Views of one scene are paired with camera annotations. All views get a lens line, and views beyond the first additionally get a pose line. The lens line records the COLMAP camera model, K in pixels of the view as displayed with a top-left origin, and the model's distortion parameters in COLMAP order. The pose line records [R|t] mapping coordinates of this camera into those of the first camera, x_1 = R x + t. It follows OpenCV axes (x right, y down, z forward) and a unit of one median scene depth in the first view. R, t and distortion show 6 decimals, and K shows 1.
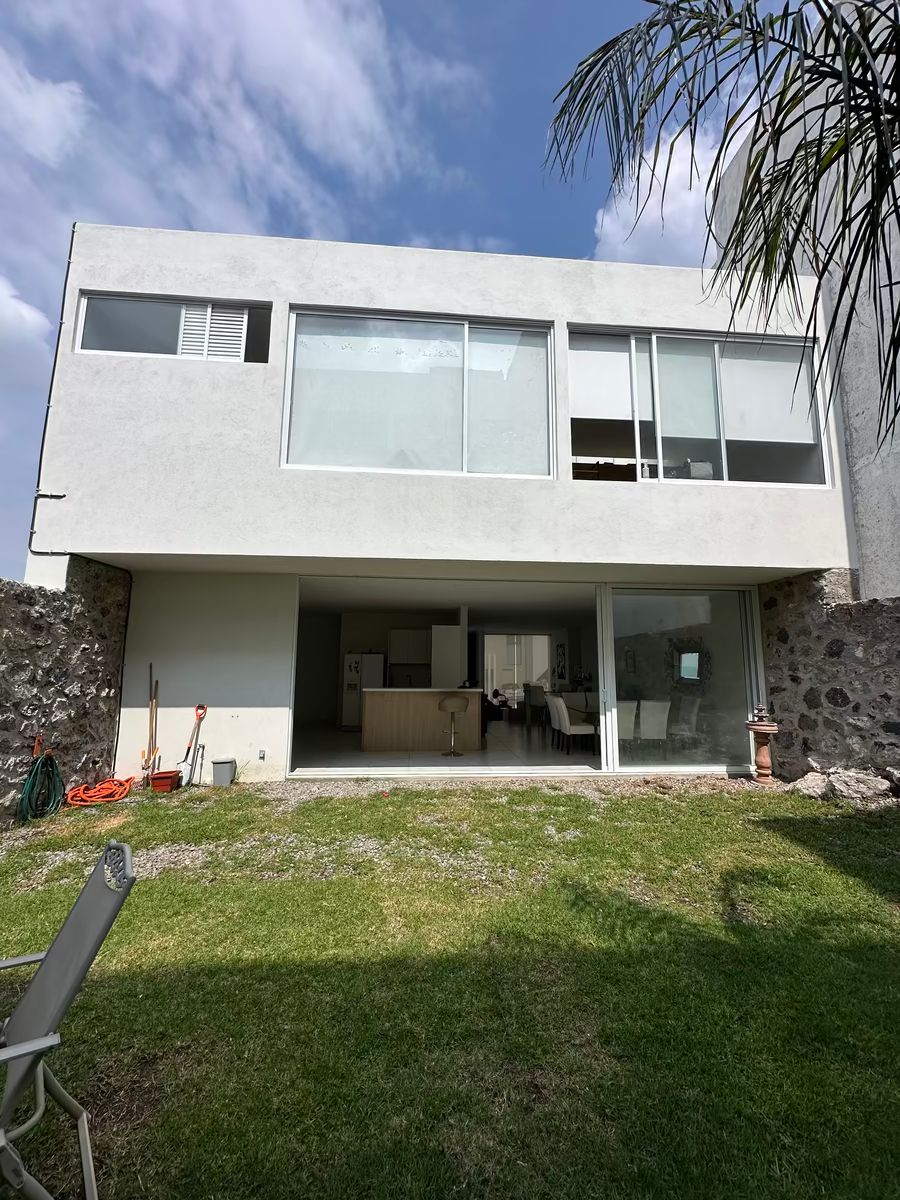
lens RADIAL K [[478.6, 0, 439.6], [0, 478.6, 600.5], [0, 0, 1]] dist [-0.013803, -0.002146]
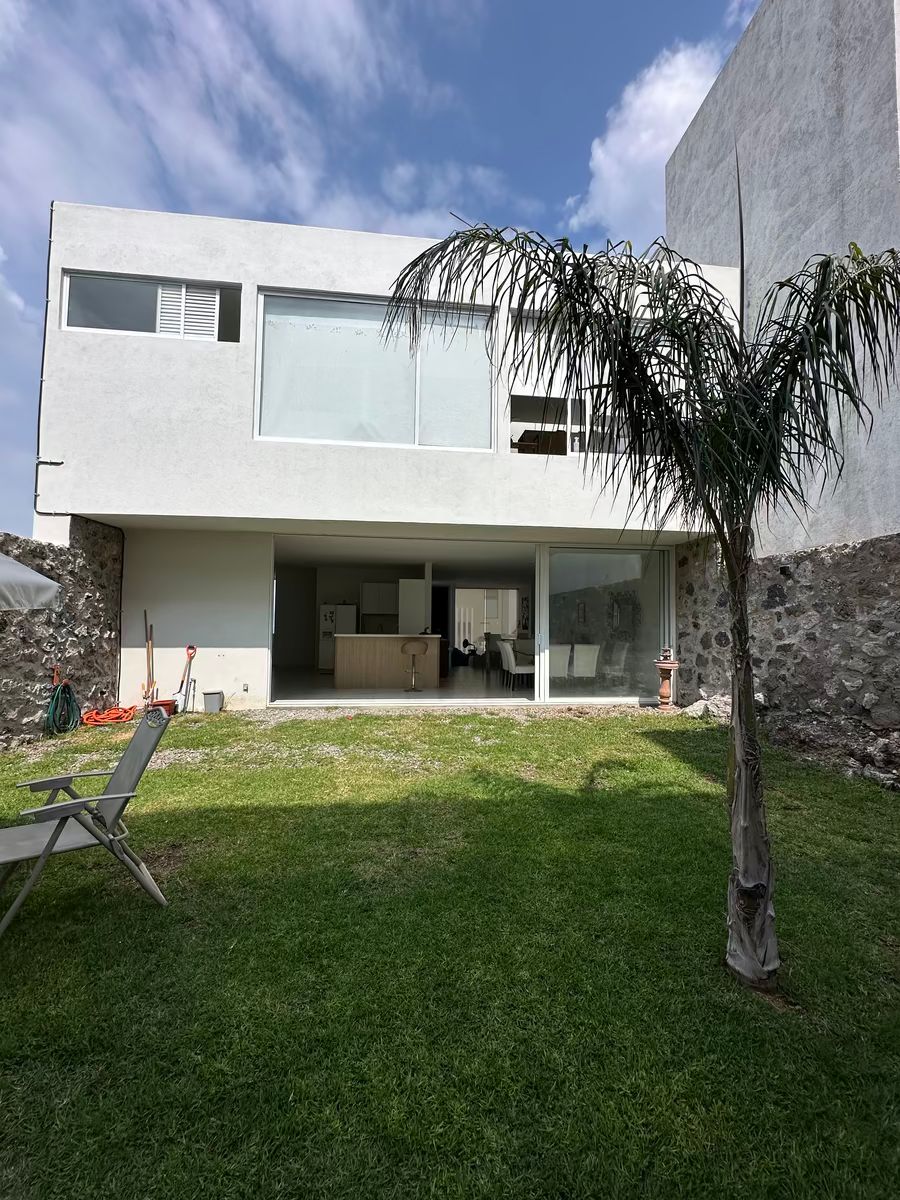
lens RADIAL K [[478.6, 0, 444.2], [0, 478.6, 604.6], [0, 0, 1]] dist [-0.013803, -0.002146]
pose [[0.999178, 0.003744, 0.040355, 0.075202], [-0.007791, 0.994897, 0.100593, -0.002960], [-0.039772, -0.100824, 0.994109, -0.187098]]
